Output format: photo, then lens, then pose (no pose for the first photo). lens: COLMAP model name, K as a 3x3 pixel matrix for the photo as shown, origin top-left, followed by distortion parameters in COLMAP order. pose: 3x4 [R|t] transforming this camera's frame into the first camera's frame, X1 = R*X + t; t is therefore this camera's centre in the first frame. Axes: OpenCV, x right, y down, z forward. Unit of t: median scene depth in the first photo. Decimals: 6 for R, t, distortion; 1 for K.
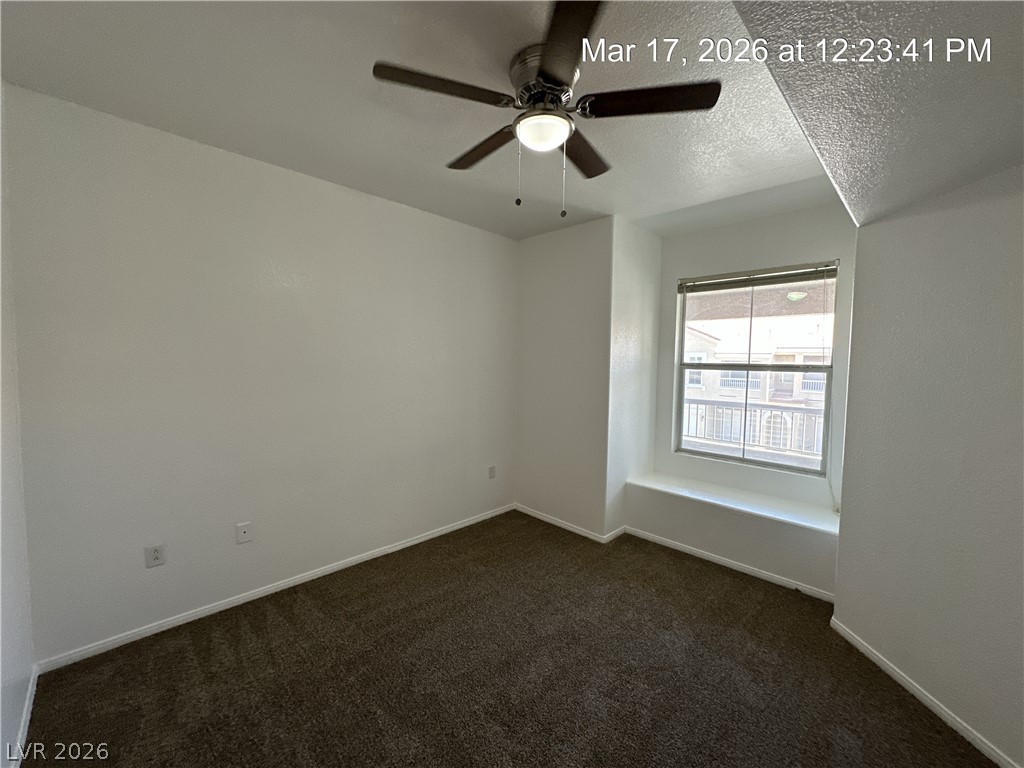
lens RADIAL K [[407.4, 0, 510.6], [0, 407.4, 384.3], [0, 0, 1]] dist [0.001871, 0.000152]
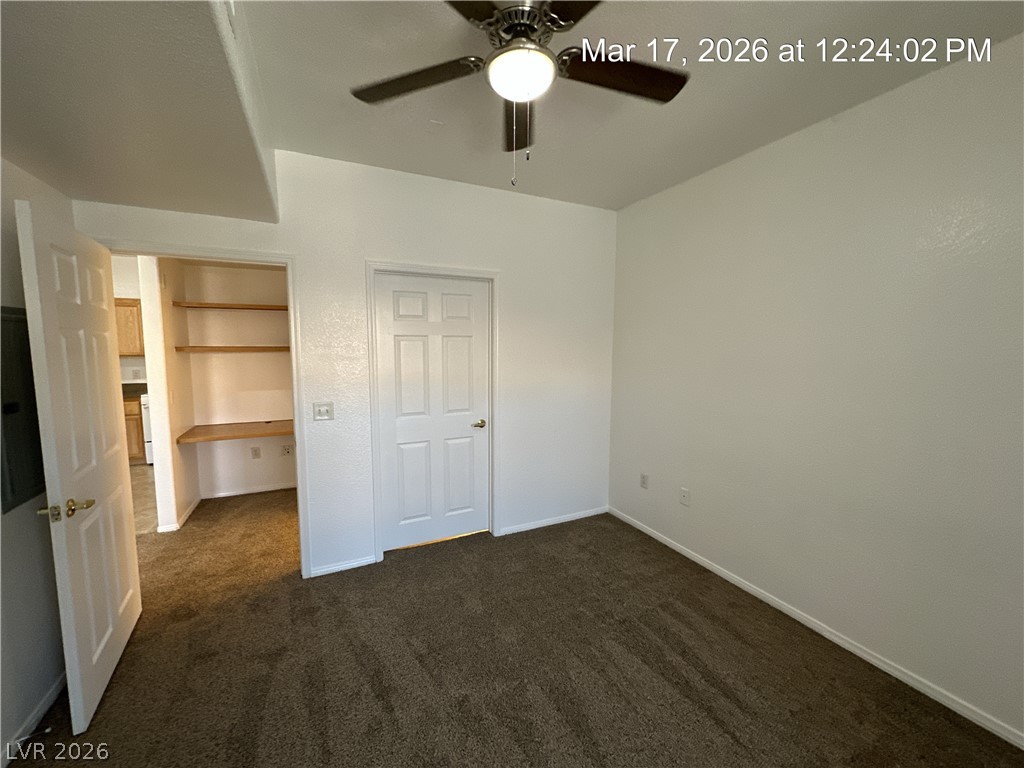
lens RADIAL K [[407.4, 0, 508.7], [0, 407.4, 383.9], [0, 0, 1]] dist [0.001871, 0.000152]
pose [[-0.335373, 0.071467, -0.939371, 0.461858], [-0.060886, 0.993390, 0.097314, -0.034469], [0.940116, 0.089831, -0.328804, 0.662932]]
